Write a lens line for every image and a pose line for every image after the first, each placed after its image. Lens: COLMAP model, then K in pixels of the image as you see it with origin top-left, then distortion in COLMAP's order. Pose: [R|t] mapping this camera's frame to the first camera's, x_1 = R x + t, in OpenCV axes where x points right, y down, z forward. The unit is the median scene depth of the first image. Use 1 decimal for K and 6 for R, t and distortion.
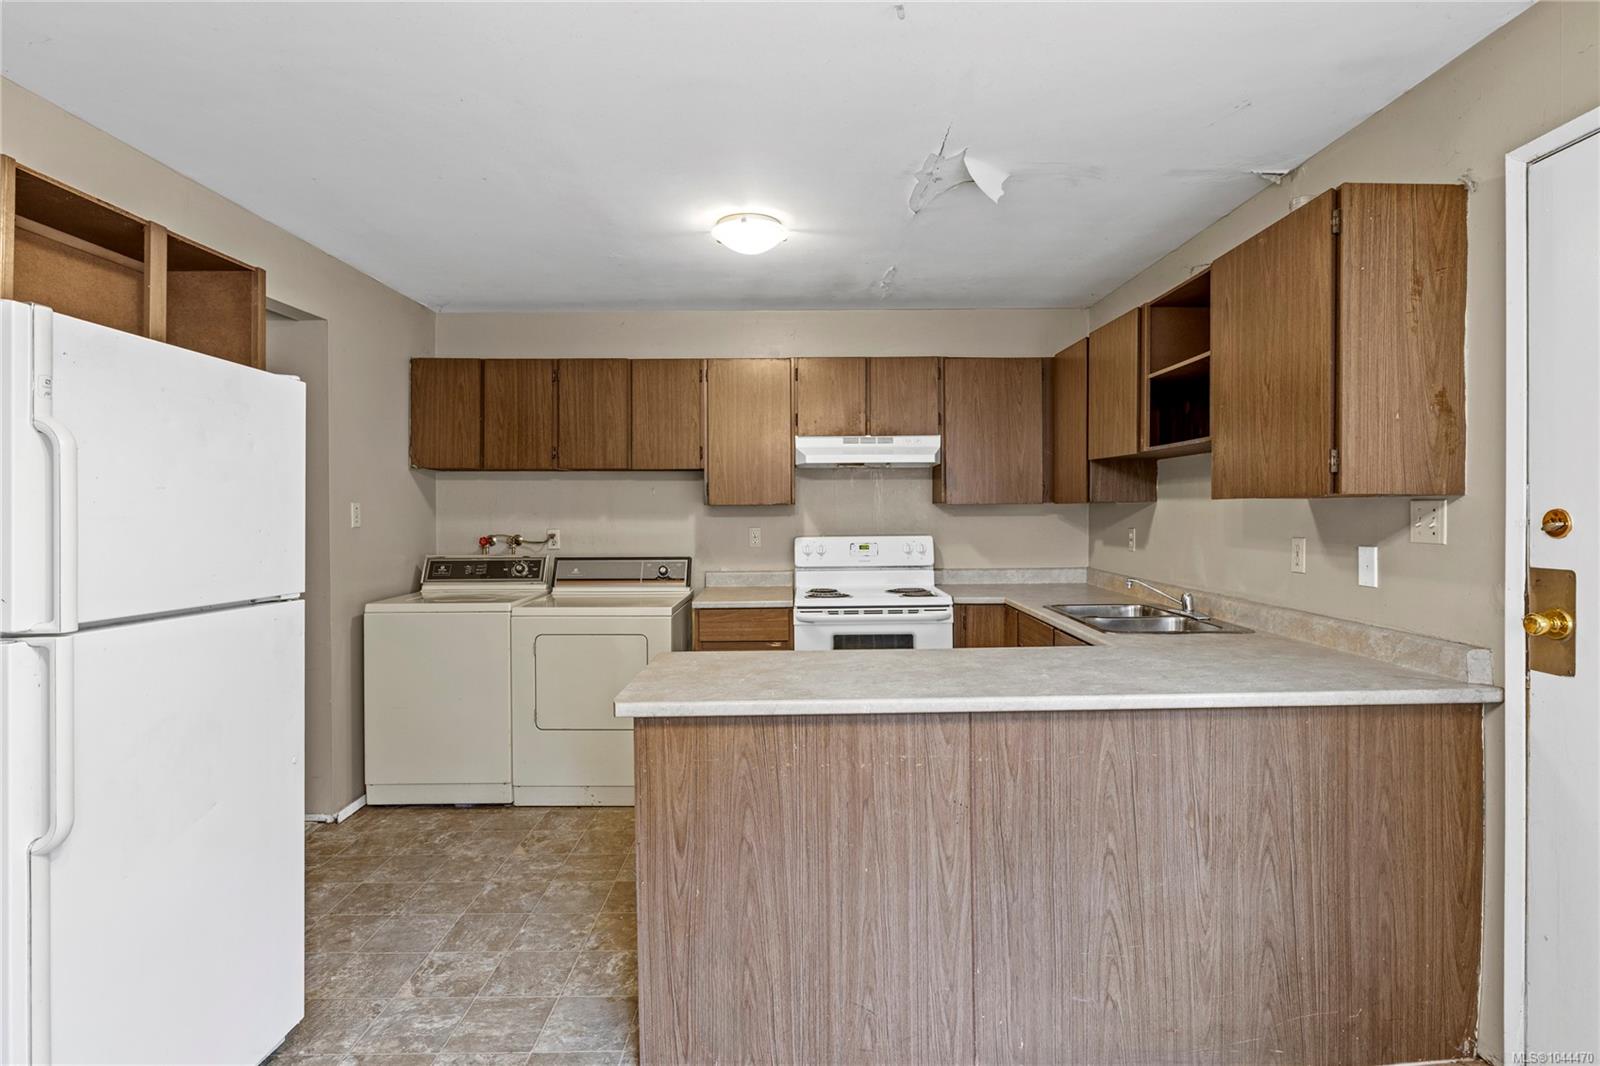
lens RADIAL K [[801.7, 0, 805.2], [0, 801.7, 517.9], [0, 0, 1]] dist [-0.008953, 0.001640]
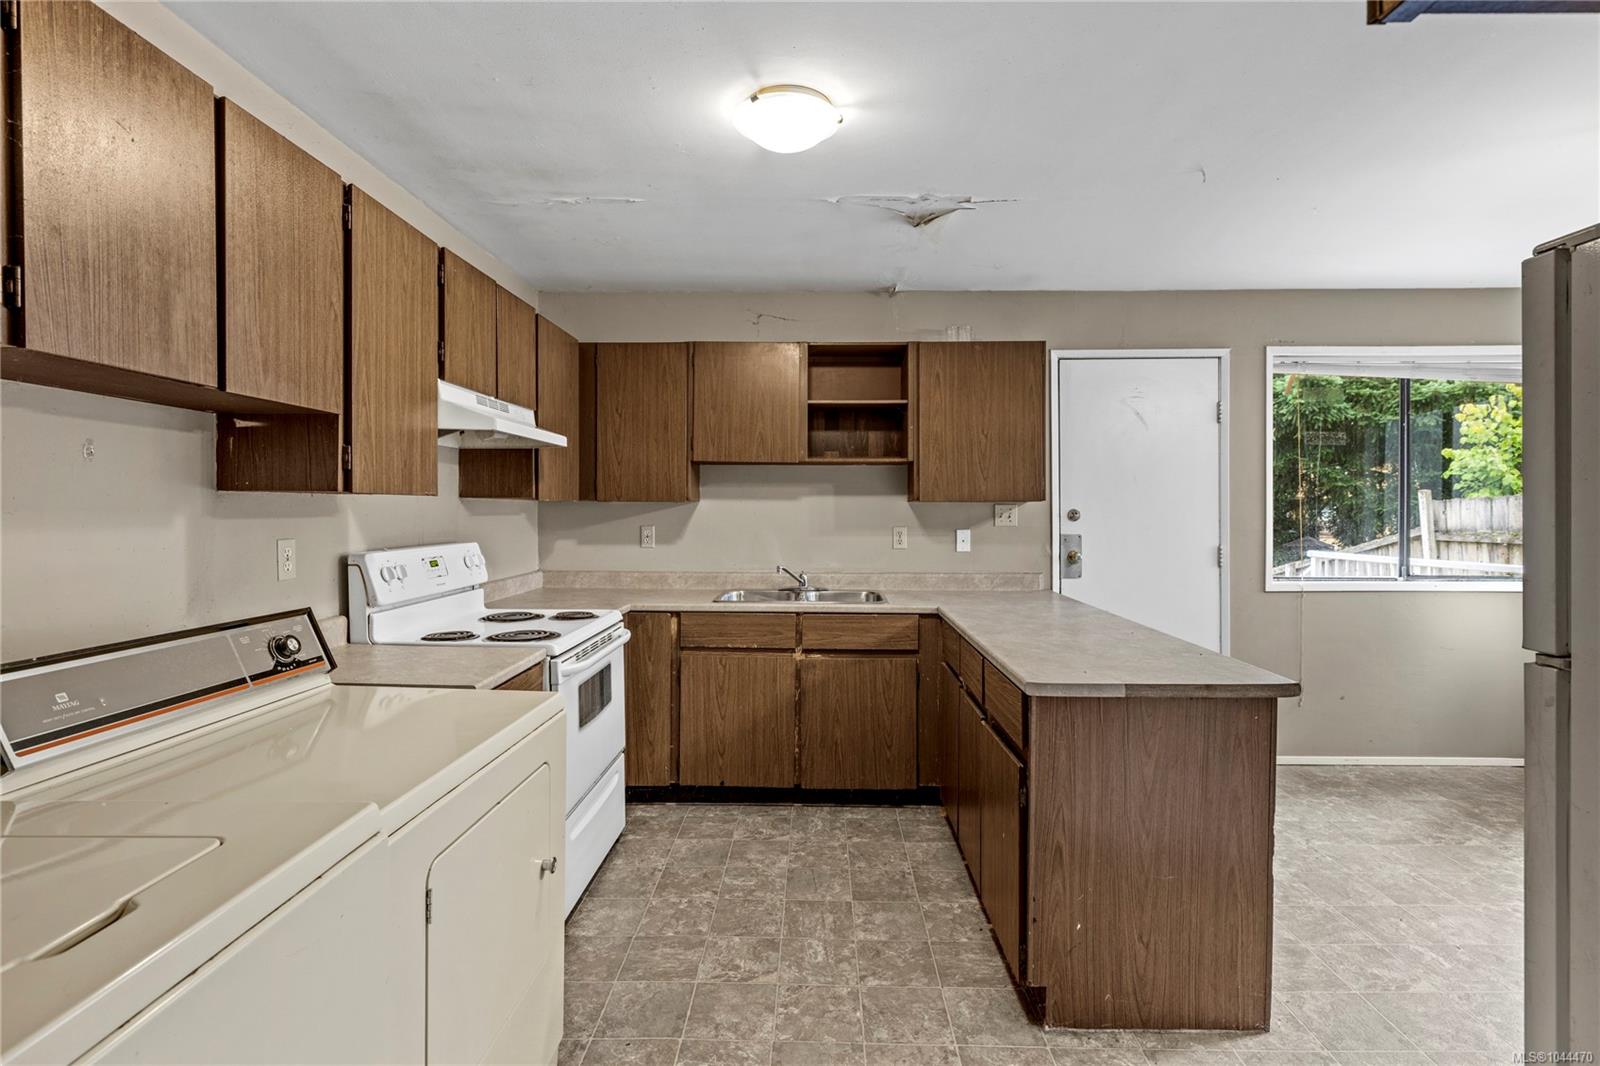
lens RADIAL K [[794.2, 0, 813.1], [0, 794.2, 509.1], [0, 0, 1]] dist [0.009174, 0.001192]
pose [[0.005362, 0.005704, 0.999969, -1.079677], [0.007967, 0.999952, -0.005747, -0.002306], [-0.999954, 0.007998, 0.005316, 1.326902]]
